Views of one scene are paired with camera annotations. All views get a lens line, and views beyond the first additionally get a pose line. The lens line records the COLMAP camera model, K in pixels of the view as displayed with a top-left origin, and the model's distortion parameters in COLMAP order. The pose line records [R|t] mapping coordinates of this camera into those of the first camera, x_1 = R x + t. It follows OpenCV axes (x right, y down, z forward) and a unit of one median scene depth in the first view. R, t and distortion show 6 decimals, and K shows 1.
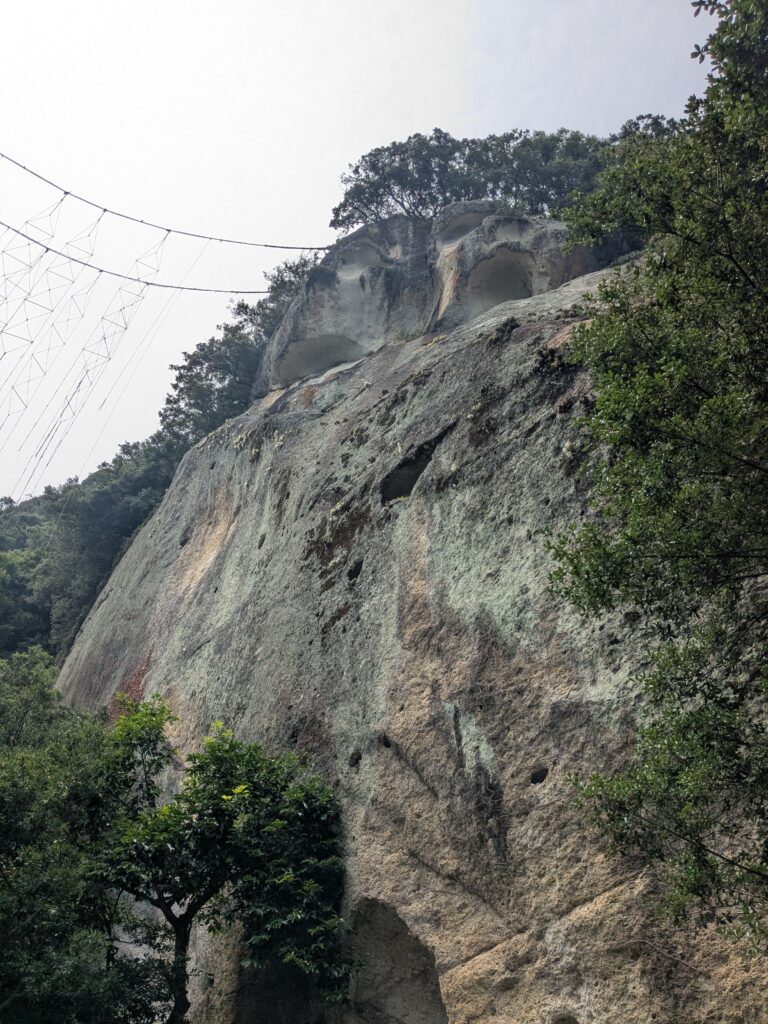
lens RADIAL K [[801.3, 0, 361.9], [0, 801.3, 525.1], [0, 0, 1]] dist [0.046950, -0.074691]
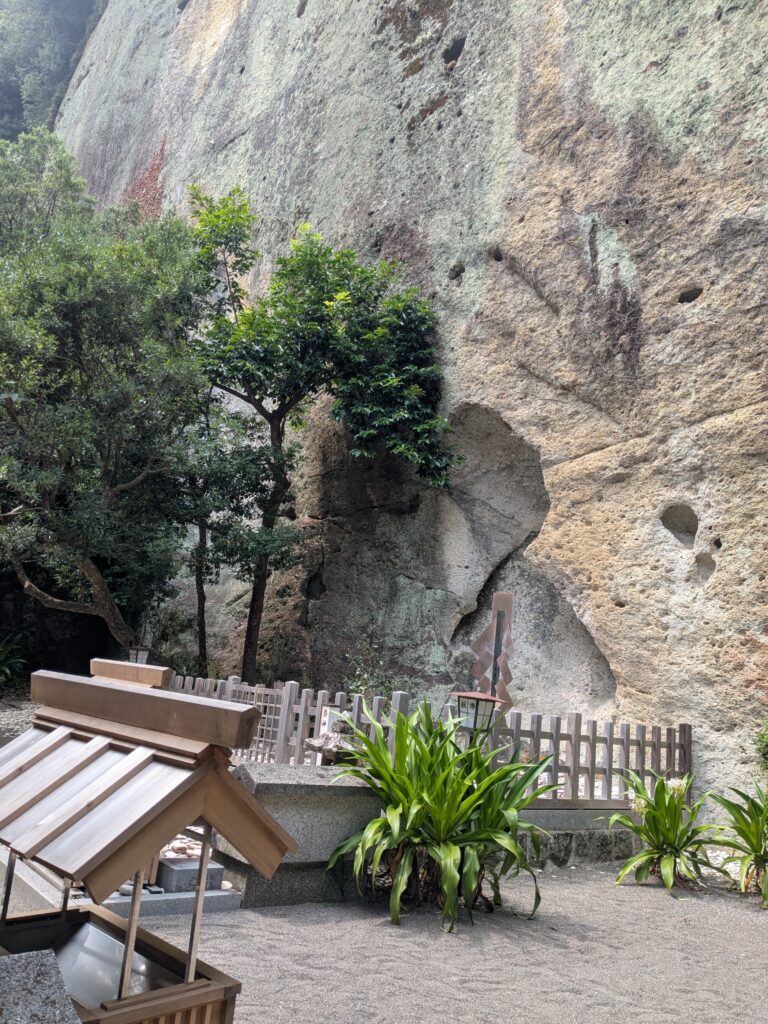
lens RADIAL K [[801.3, 0, 387.1], [0, 801.3, 497.8], [0, 0, 1]] dist [0.046950, -0.074691]
pose [[0.996395, 0.032502, 0.078368, -0.155801], [-0.068490, 0.853291, 0.516917, 0.028617], [-0.050070, -0.520421, 0.852441, 0.039520]]
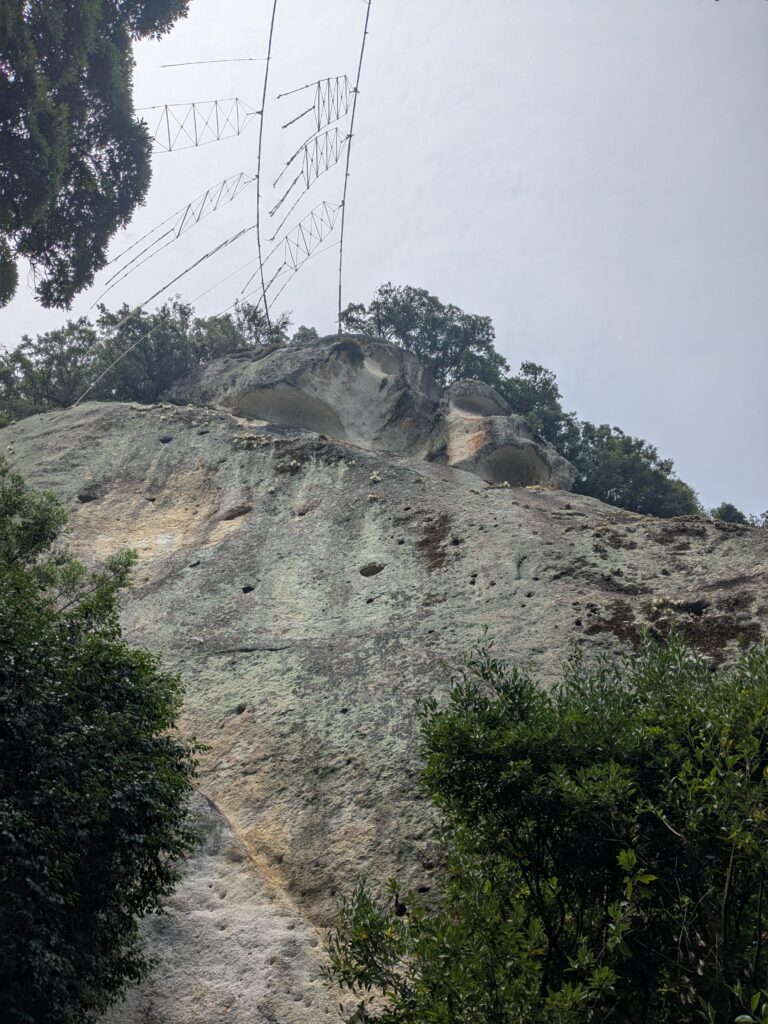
lens RADIAL K [[801.3, 0, 385.6], [0, 801.3, 507.4], [0, 0, 1]] dist [0.046950, -0.074691]
pose [[0.705618, 0.574958, 0.414158, -0.855984], [-0.451653, 0.815300, -0.362347, 0.447212], [-0.545997, 0.068622, 0.834972, 0.604948]]
